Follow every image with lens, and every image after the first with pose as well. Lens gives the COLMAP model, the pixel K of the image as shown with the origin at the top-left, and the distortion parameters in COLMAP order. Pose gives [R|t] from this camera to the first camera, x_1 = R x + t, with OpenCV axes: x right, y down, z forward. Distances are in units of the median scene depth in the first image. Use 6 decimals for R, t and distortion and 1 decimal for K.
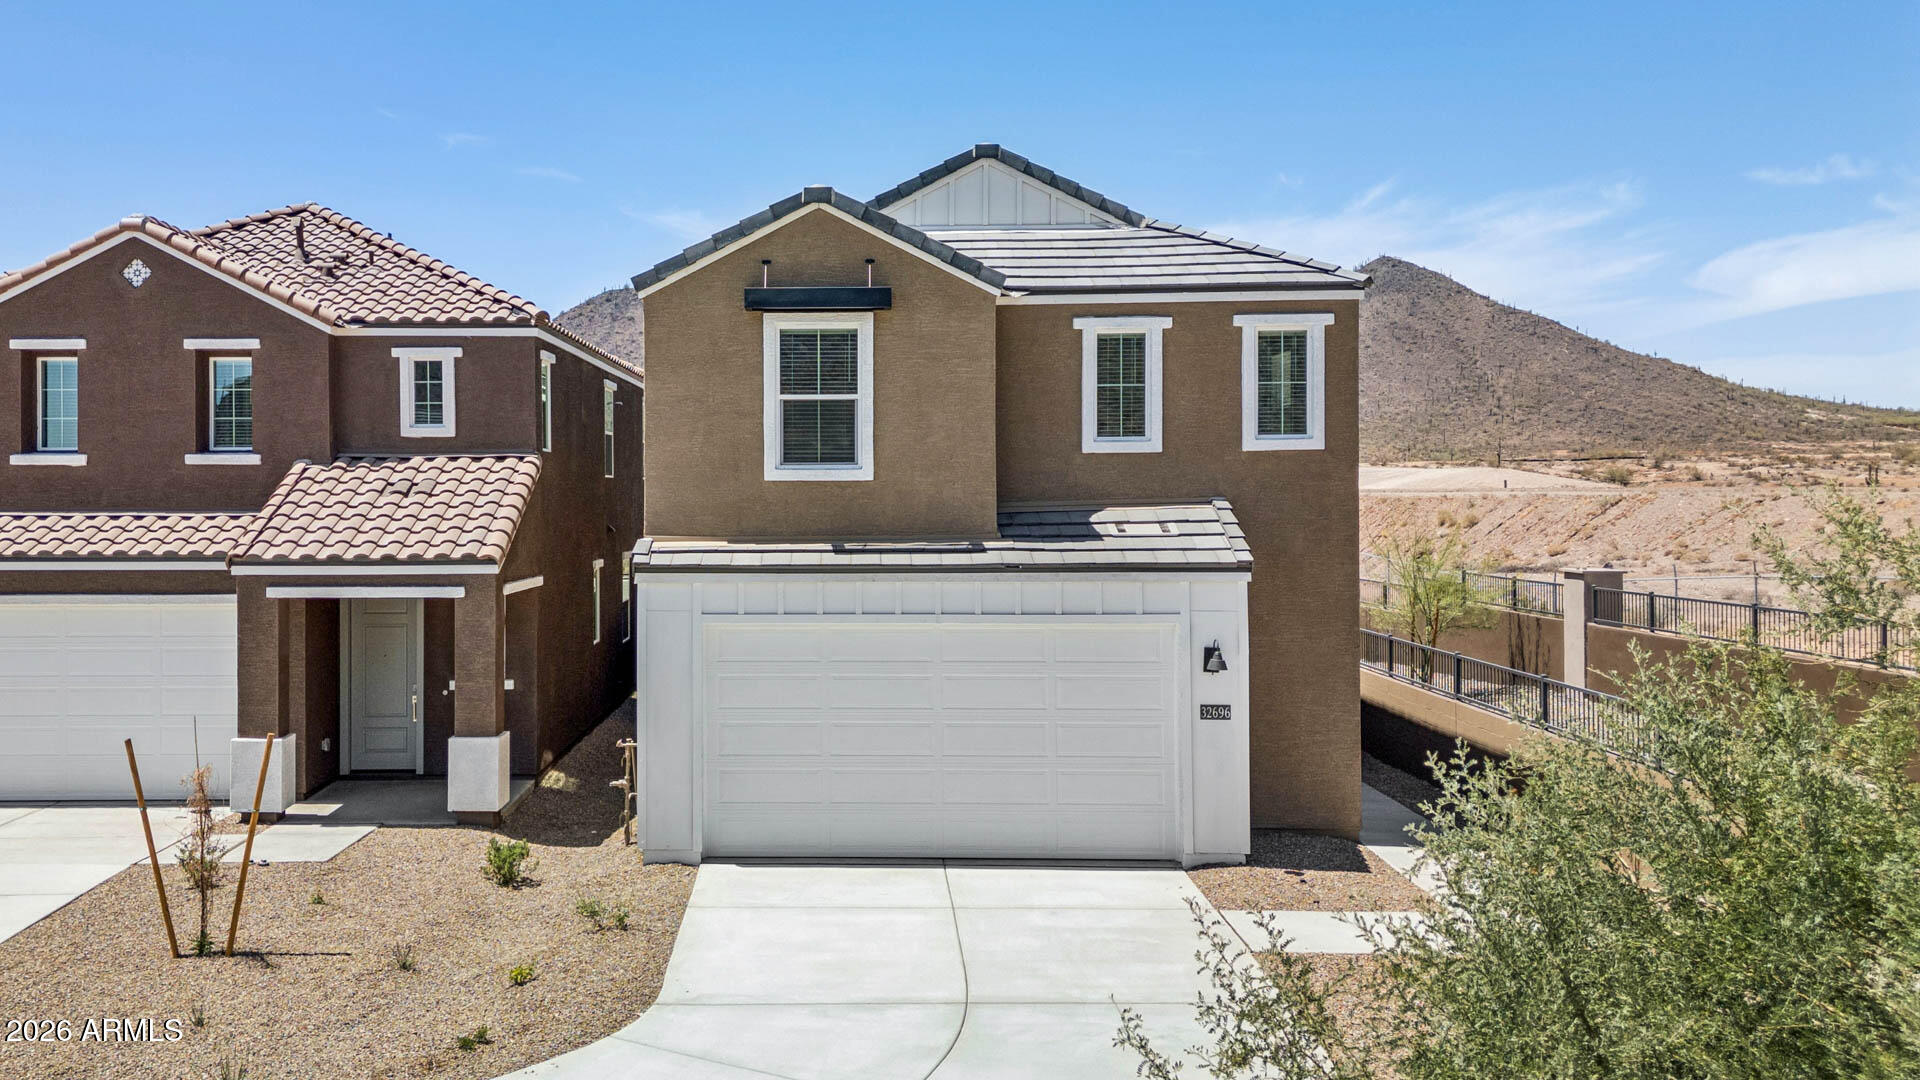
lens RADIAL K [[1540.7, 0, 797.5], [0, 1540.7, 489.2], [0, 0, 1]] dist [0.124083, -0.218641]
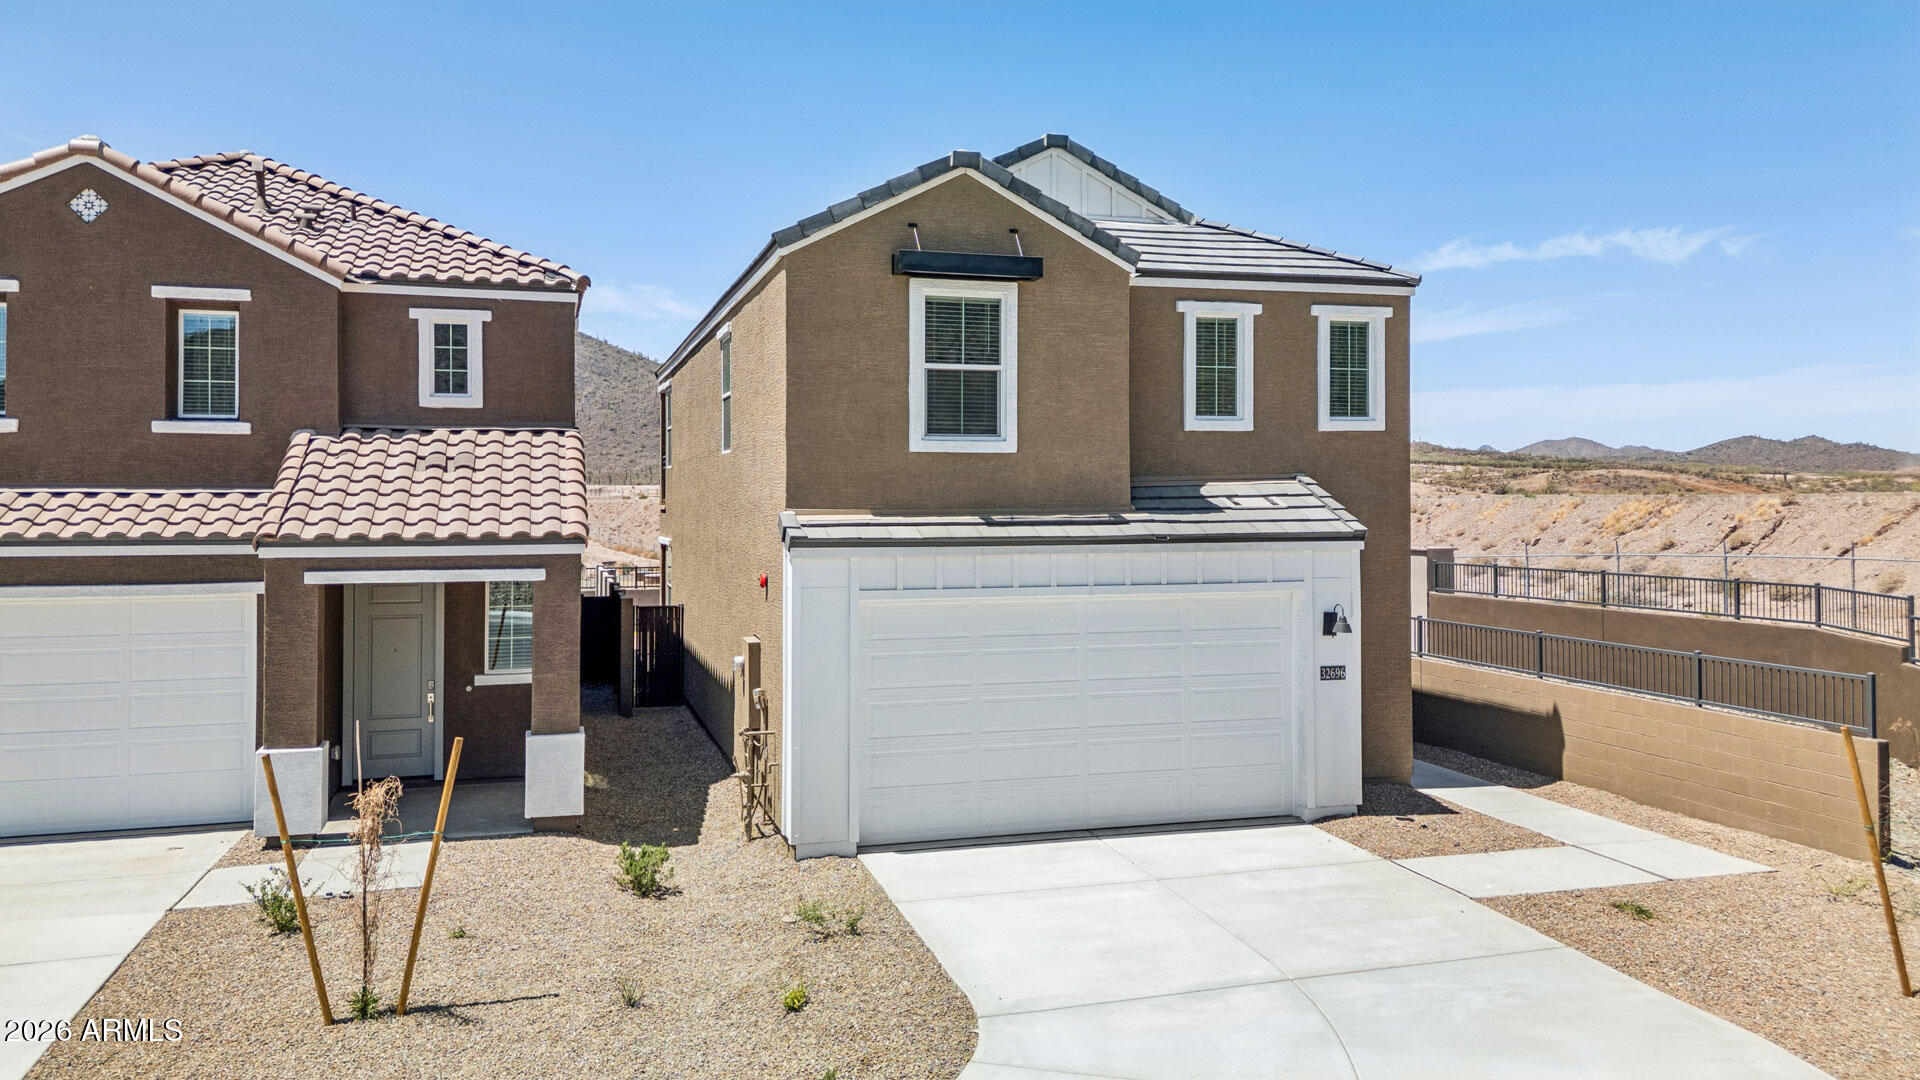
lens RADIAL K [[1344.9, 0, 942.2], [0, 1344.9, 484.2], [0, 0, 1]] dist [0.080604, -0.084737]
pose [[0.950891, 0.005590, 0.309476, -0.252609], [-0.002086, 0.999930, -0.011650, 0.023730], [-0.309520, 0.010432, 0.950836, 0.185845]]
